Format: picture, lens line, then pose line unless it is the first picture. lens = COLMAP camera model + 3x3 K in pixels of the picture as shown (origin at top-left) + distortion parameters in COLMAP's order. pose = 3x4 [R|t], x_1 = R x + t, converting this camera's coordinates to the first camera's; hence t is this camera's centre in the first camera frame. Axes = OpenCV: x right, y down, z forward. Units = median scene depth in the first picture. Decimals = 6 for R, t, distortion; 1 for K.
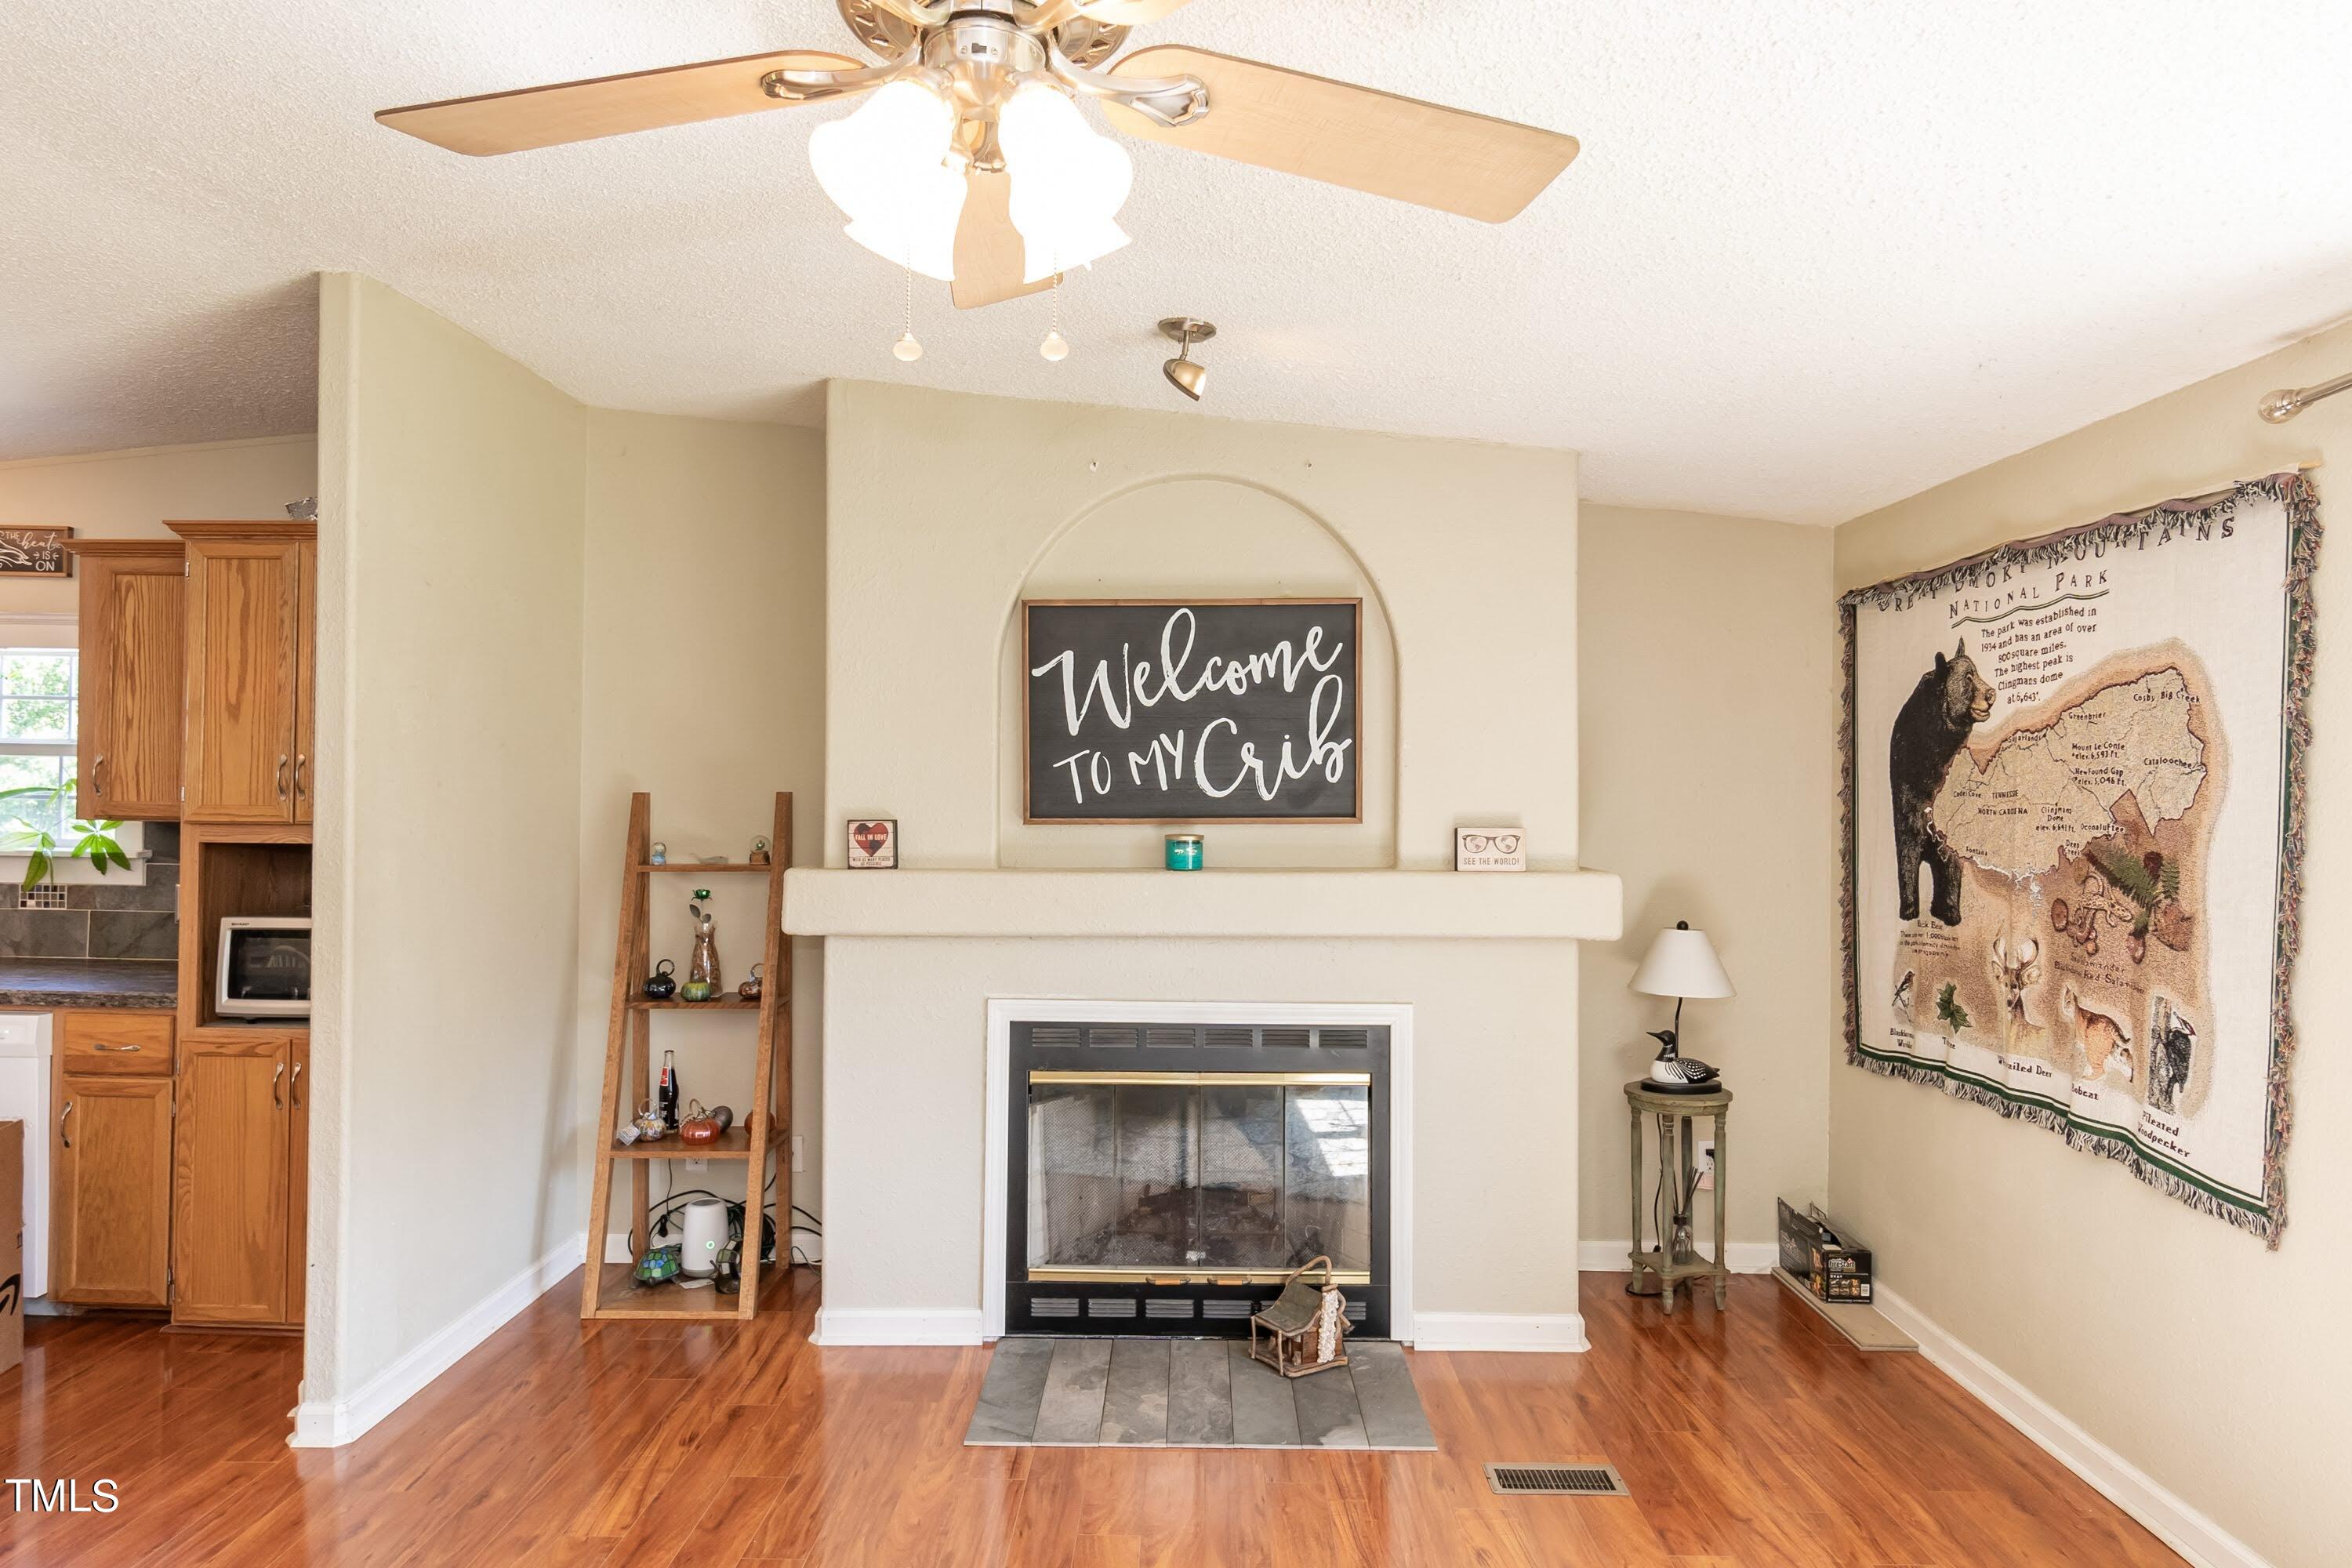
lens RADIAL K [[1452.0, 0, 1115.8], [0, 1452.0, 760.3], [0, 0, 1]] dist [-0.007040, 0.000379]
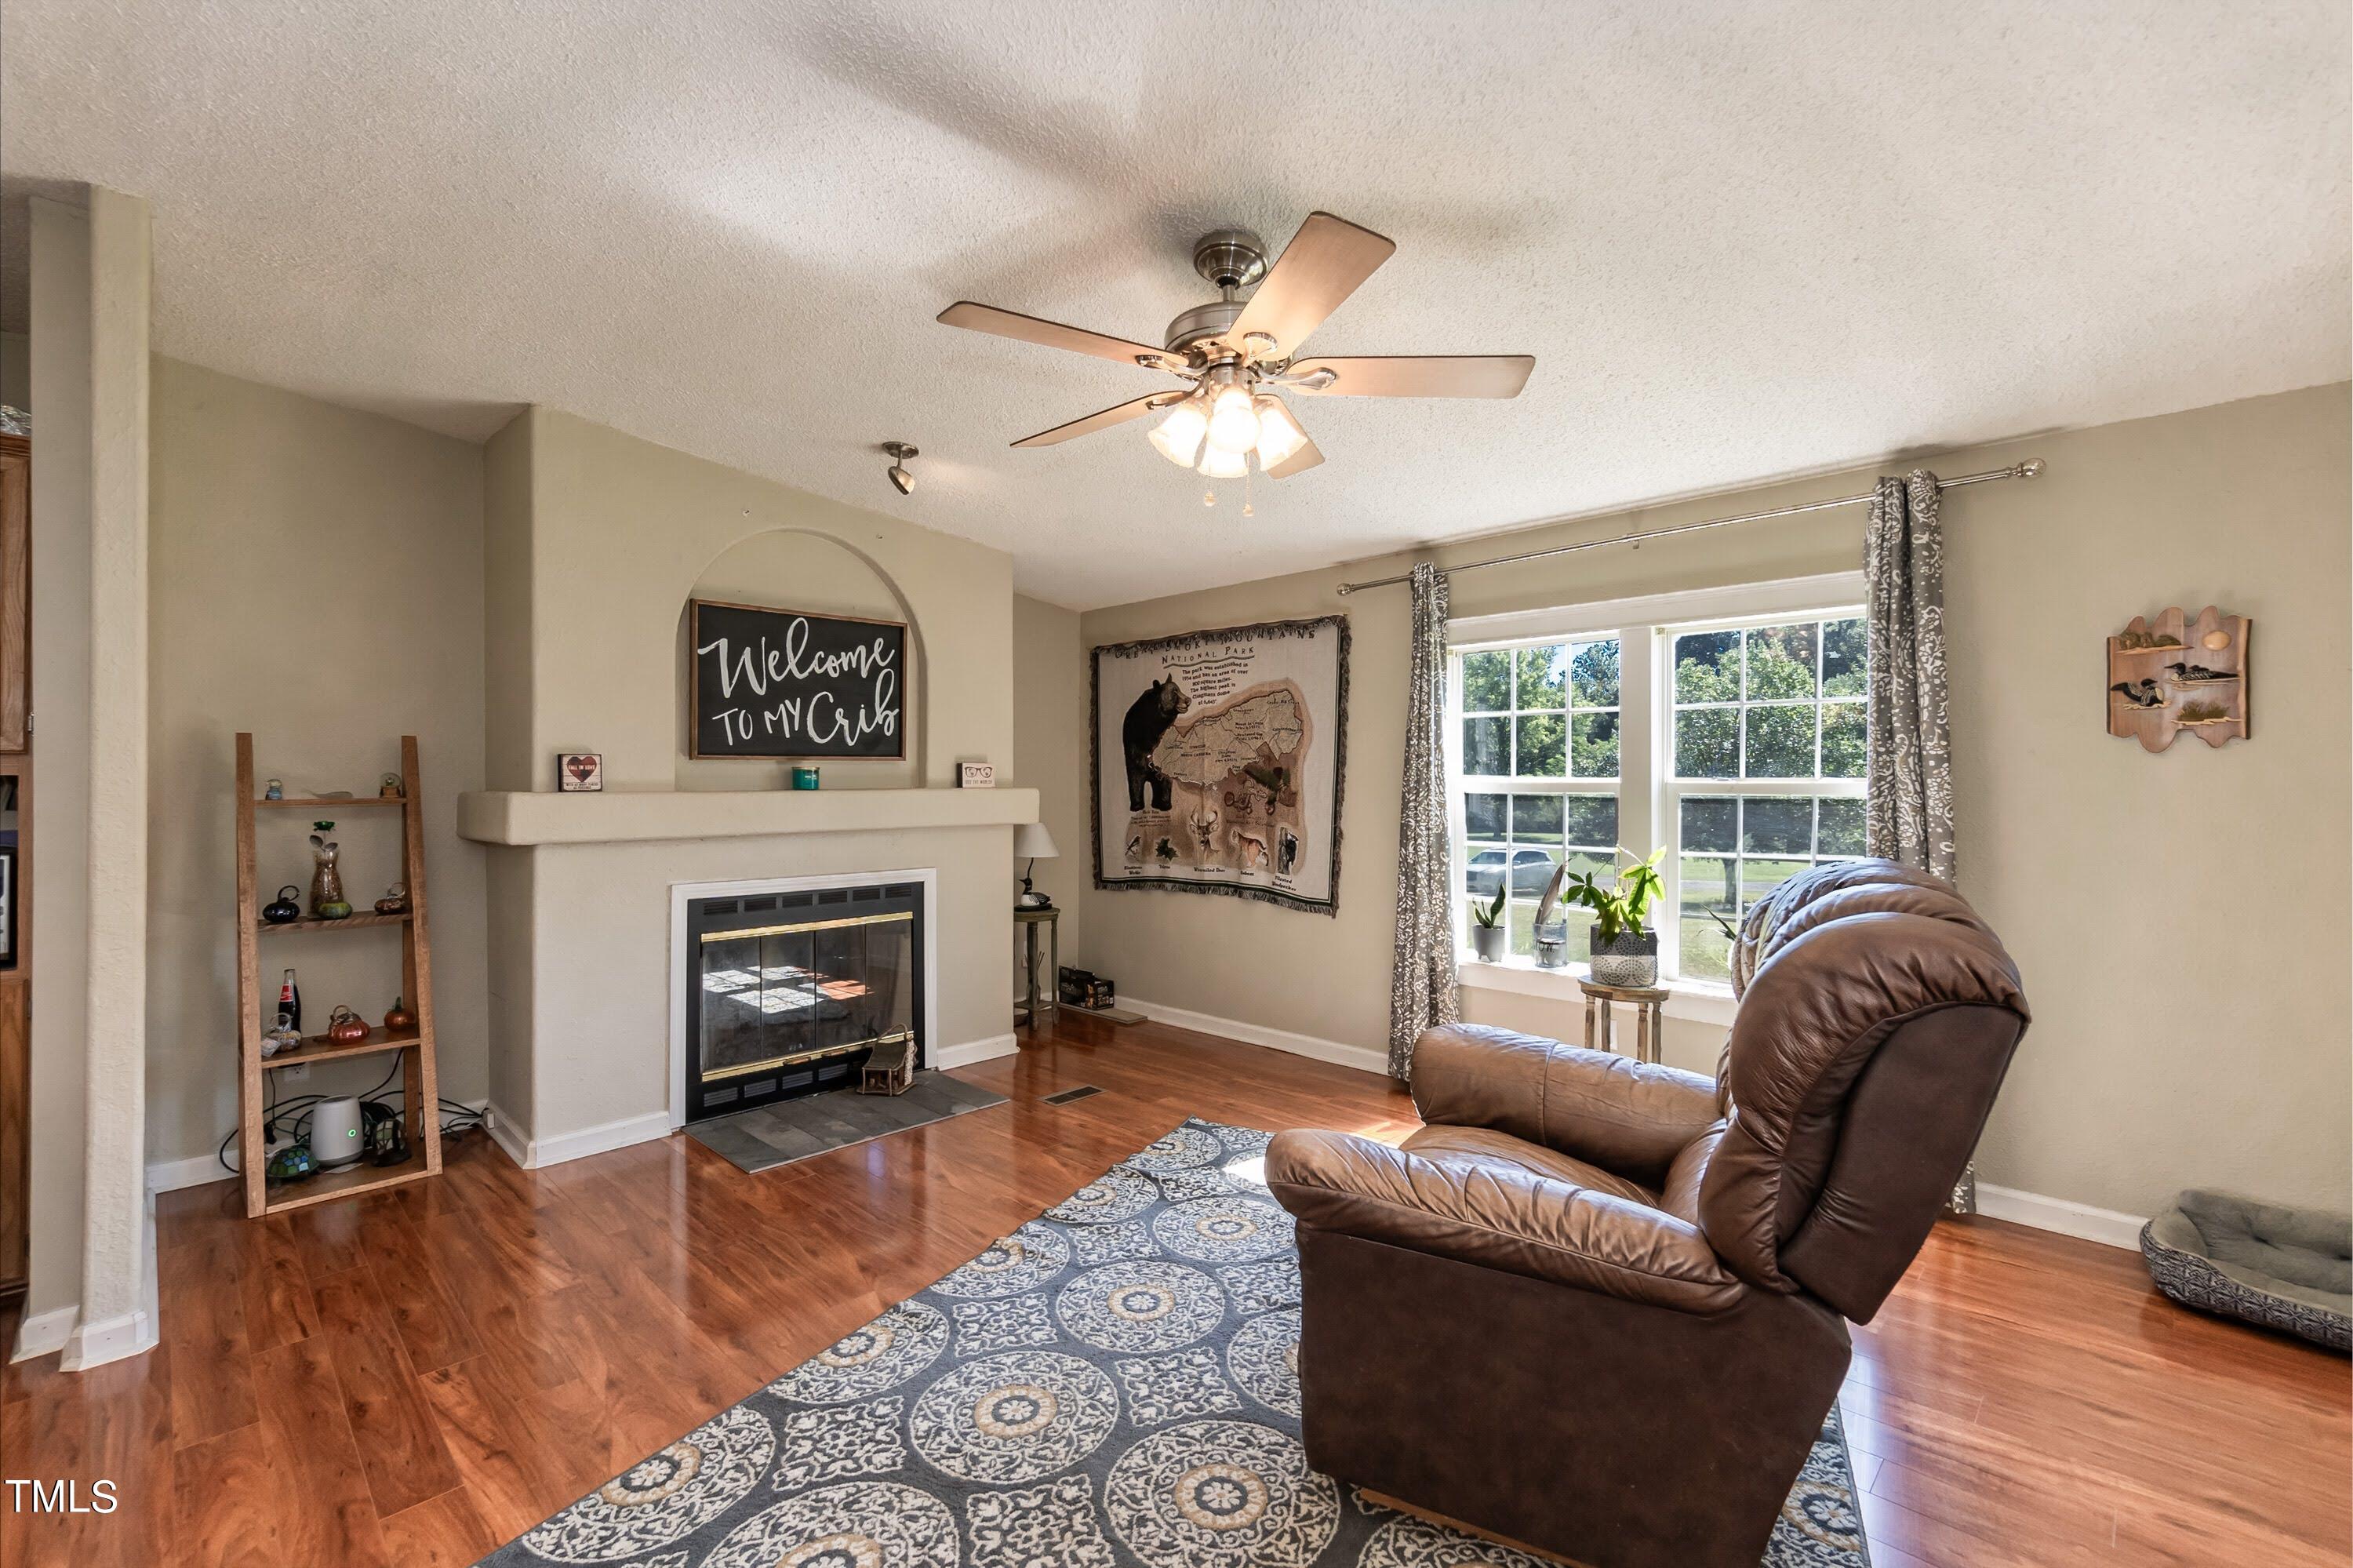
lens RADIAL K [[1020.4, 0, 1192.9], [0, 1020.4, 760.5], [0, 0, 1]] dist [-0.006448, -0.000602]
pose [[0.669703, 0.009326, 0.742570, -0.476257], [-0.007817, 0.999954, -0.005508, 0.047791], [-0.742588, -0.002115, 0.669745, -0.016058]]
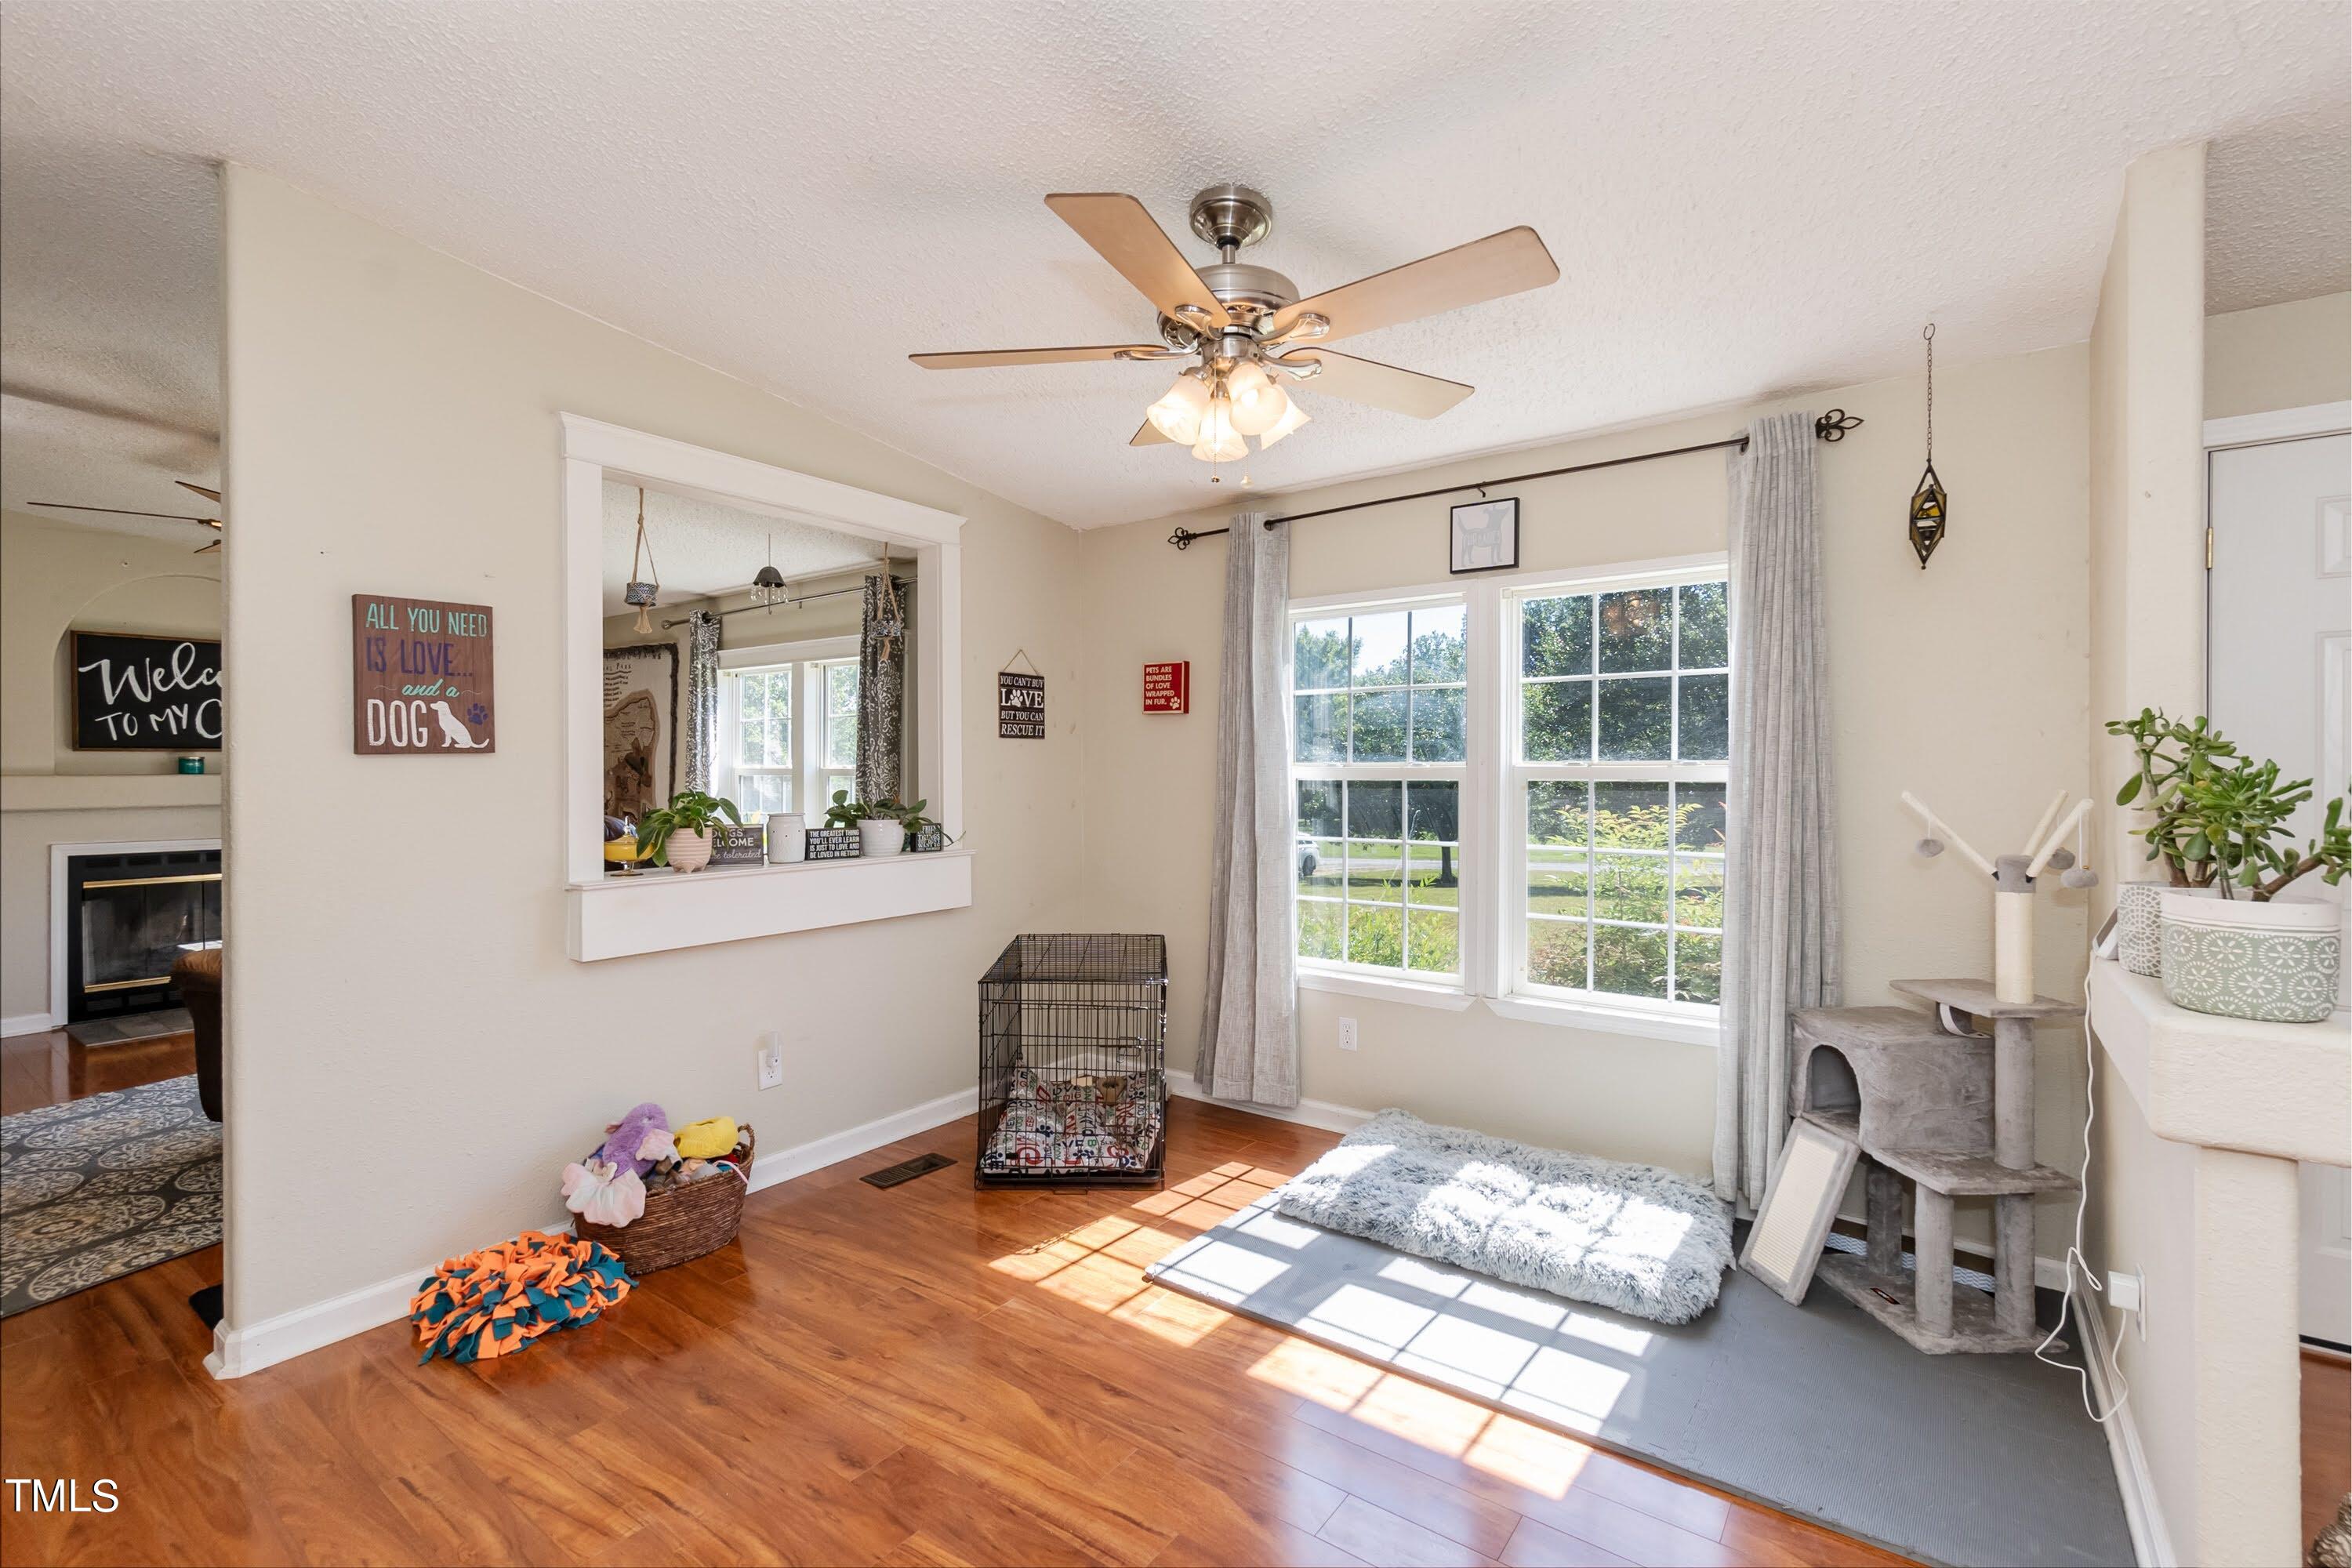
lens RADIAL K [[1019.9, 0, 1175.0], [0, 1019.9, 771.1], [0, 0, 1]] dist [-0.006448, -0.000602]
pose [[0.552065, -0.009016, 0.833752, -0.368839], [-0.008322, 0.999832, 0.016322, 0.037416], [-0.833760, -0.015950, 0.551897, -0.899054]]
